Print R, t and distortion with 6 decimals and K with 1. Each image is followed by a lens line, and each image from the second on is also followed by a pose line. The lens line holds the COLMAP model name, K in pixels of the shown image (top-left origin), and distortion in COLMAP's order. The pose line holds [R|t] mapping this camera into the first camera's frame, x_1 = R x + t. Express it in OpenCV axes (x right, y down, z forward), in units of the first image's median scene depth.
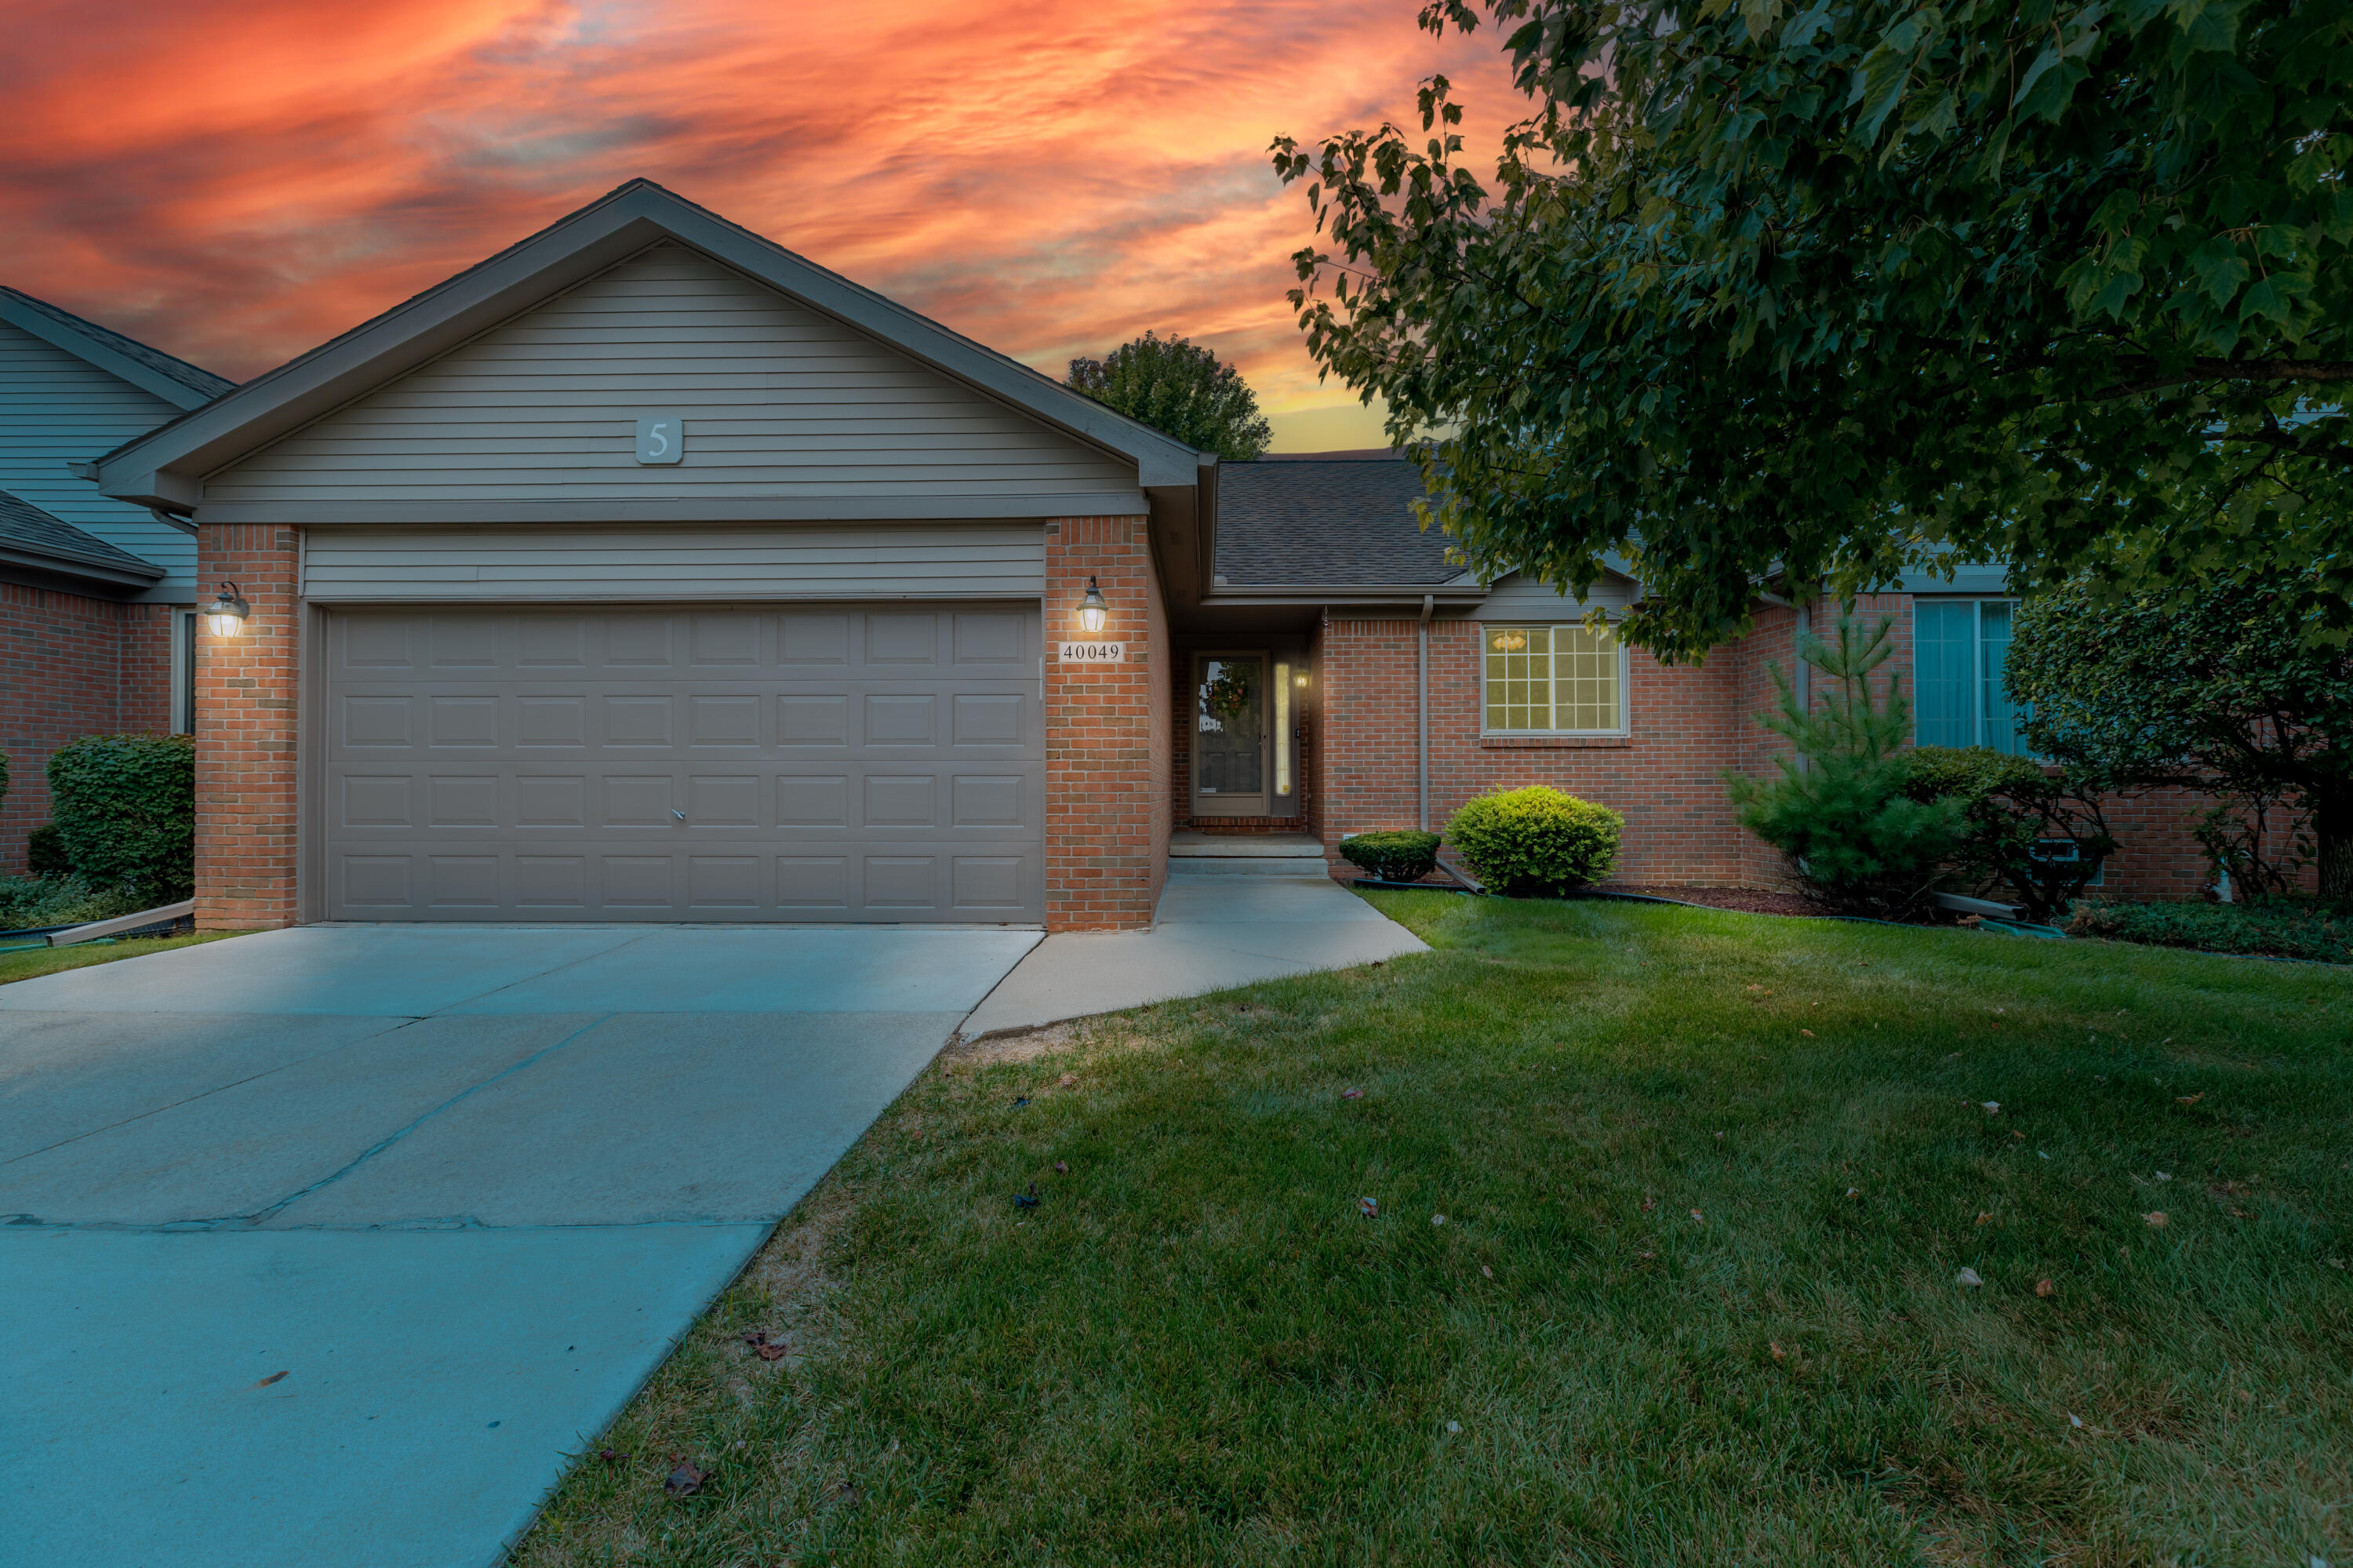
lens RADIAL K [[1061.1, 0, 1178.2], [0, 1061.1, 791.5], [0, 0, 1]] dist [0.010567, -0.000885]
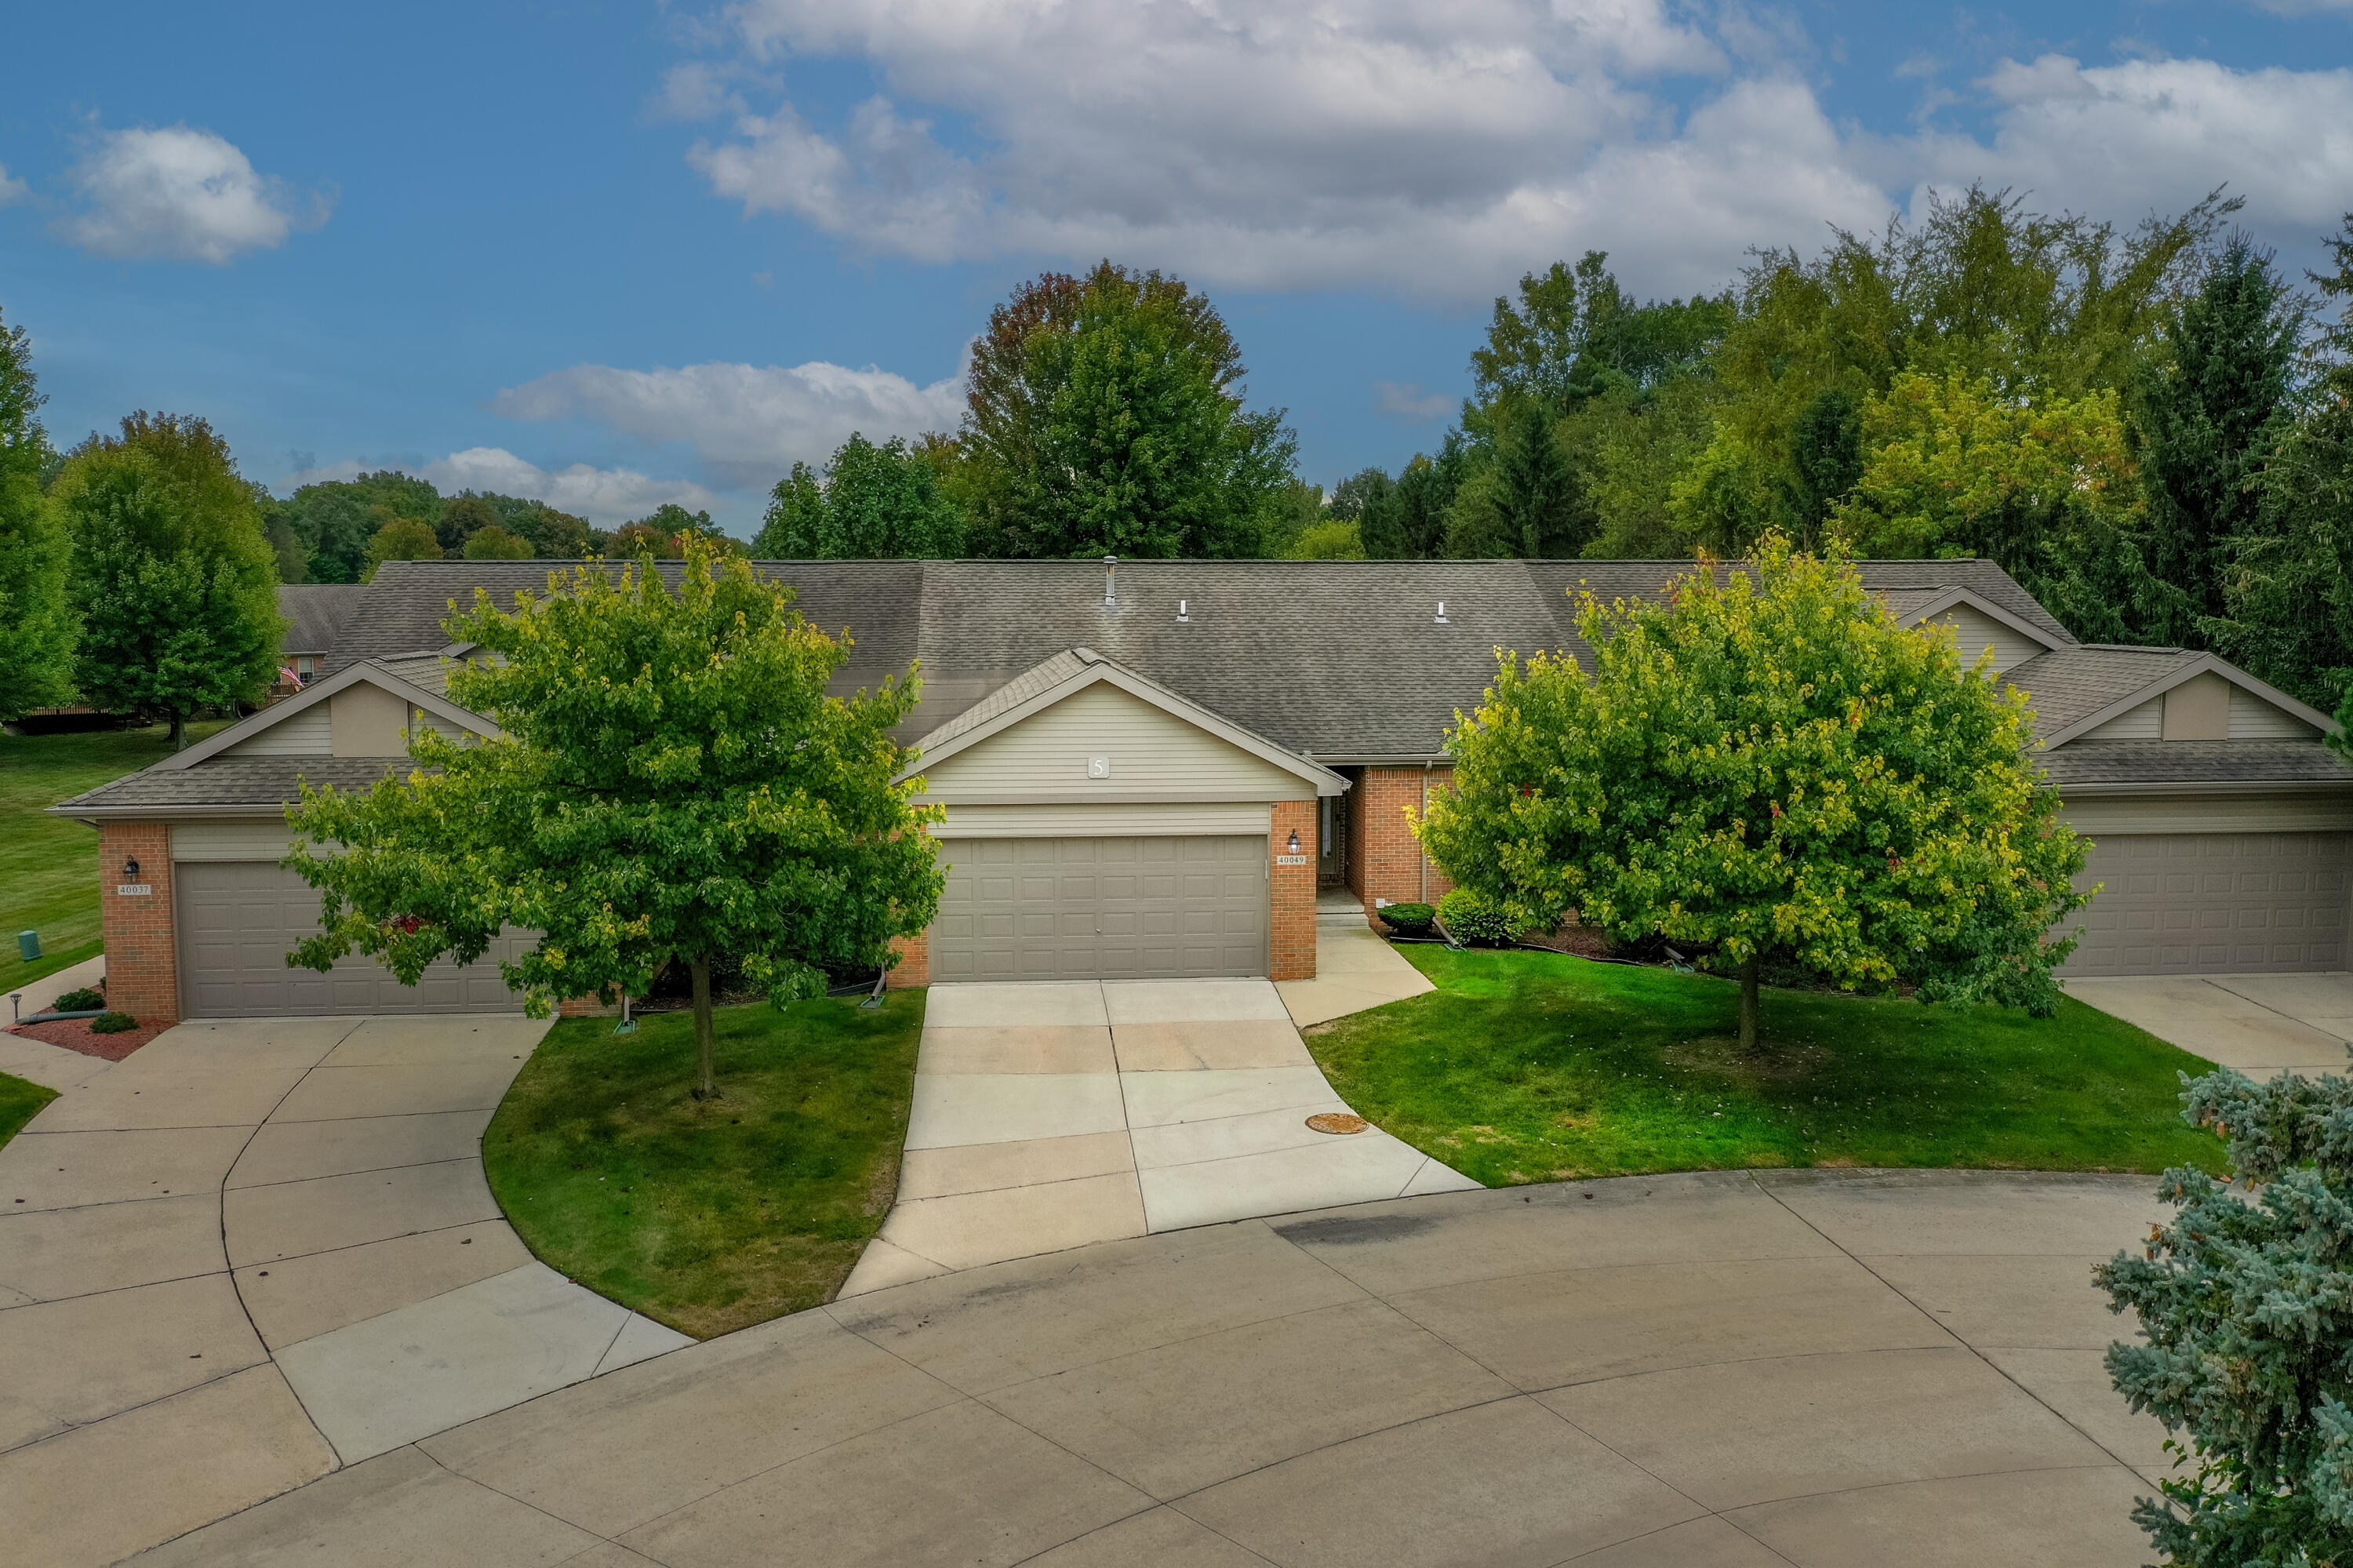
lens RADIAL K [[1881.6, 0, 1186.1], [0, 1881.6, 785.0], [0, 0, 1]] dist [-0.010887, 0.001251]
pose [[0.990608, -0.008969, 0.136438, -0.831335], [-0.006032, 0.994008, 0.109139, -0.710205], [-0.136600, -0.108937, 0.984618, -2.851035]]
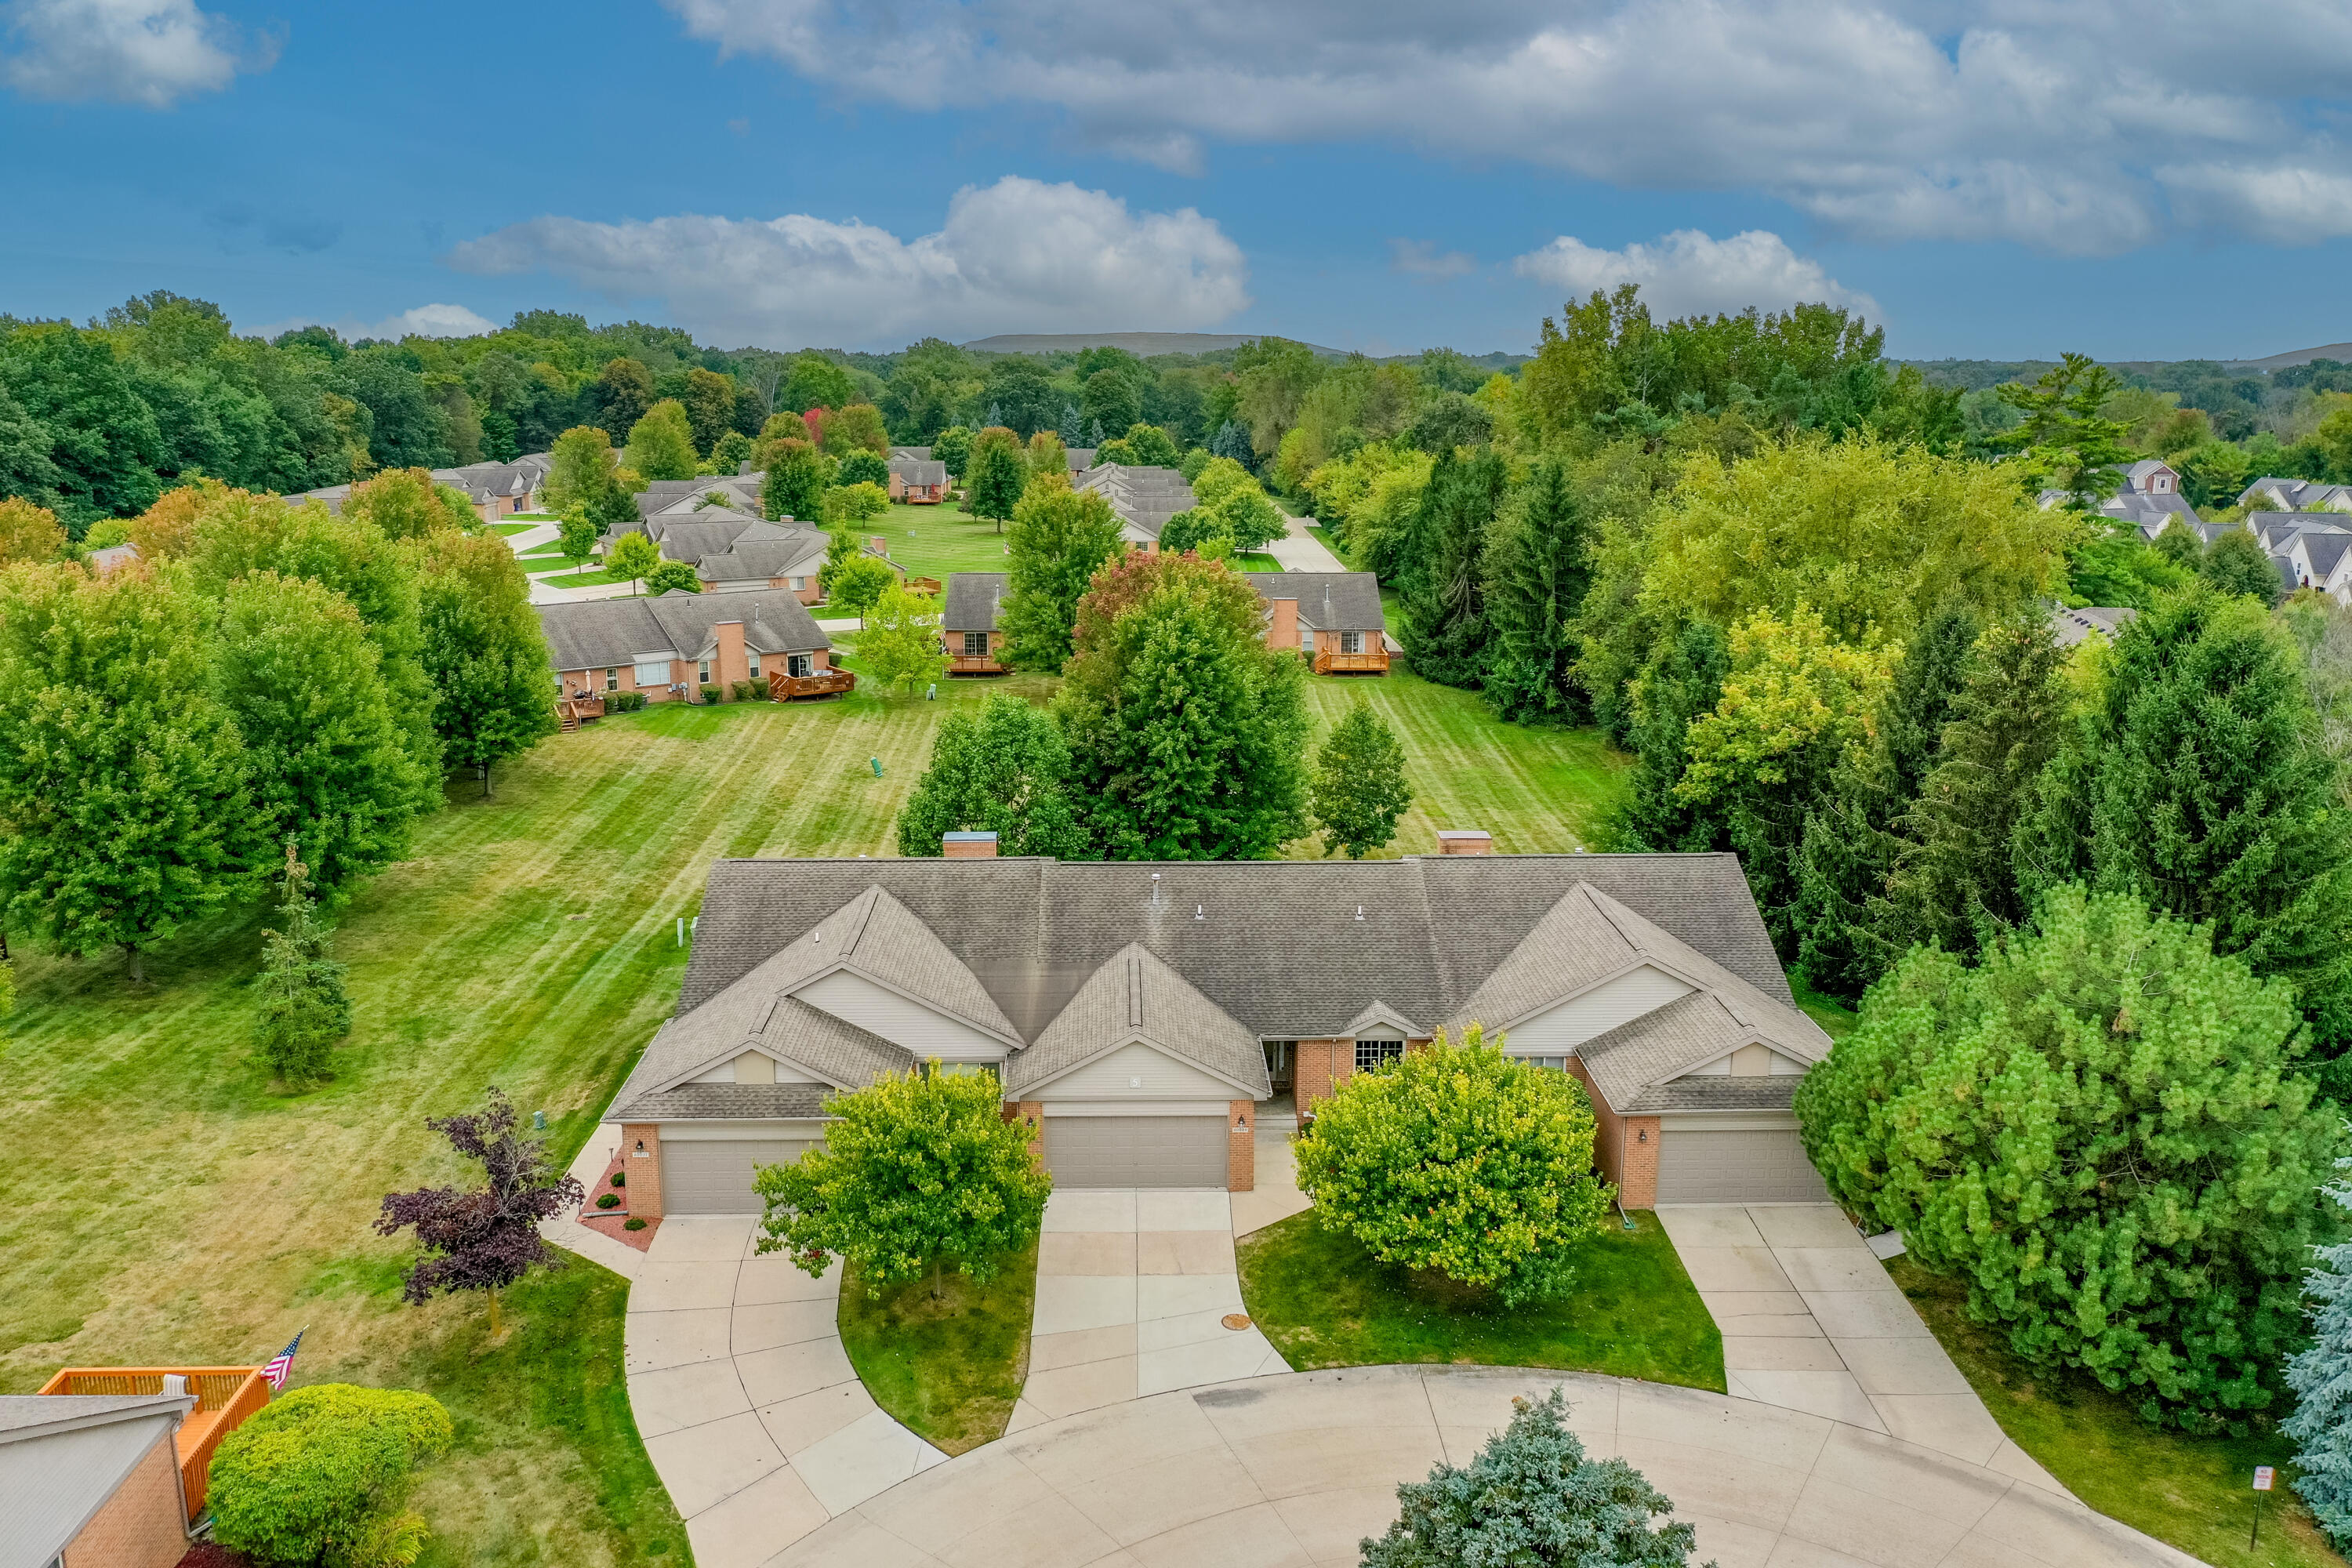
lens RADIAL K [[1880.8, 0, 1186.9], [0, 1880.8, 784.3], [0, 0, 1]] dist [-0.010887, 0.001251]
pose [[0.997342, -0.007726, 0.072456, -0.794377], [-0.009435, 0.972300, 0.233546, -3.090088], [-0.072253, -0.233609, 0.969642, -5.680863]]
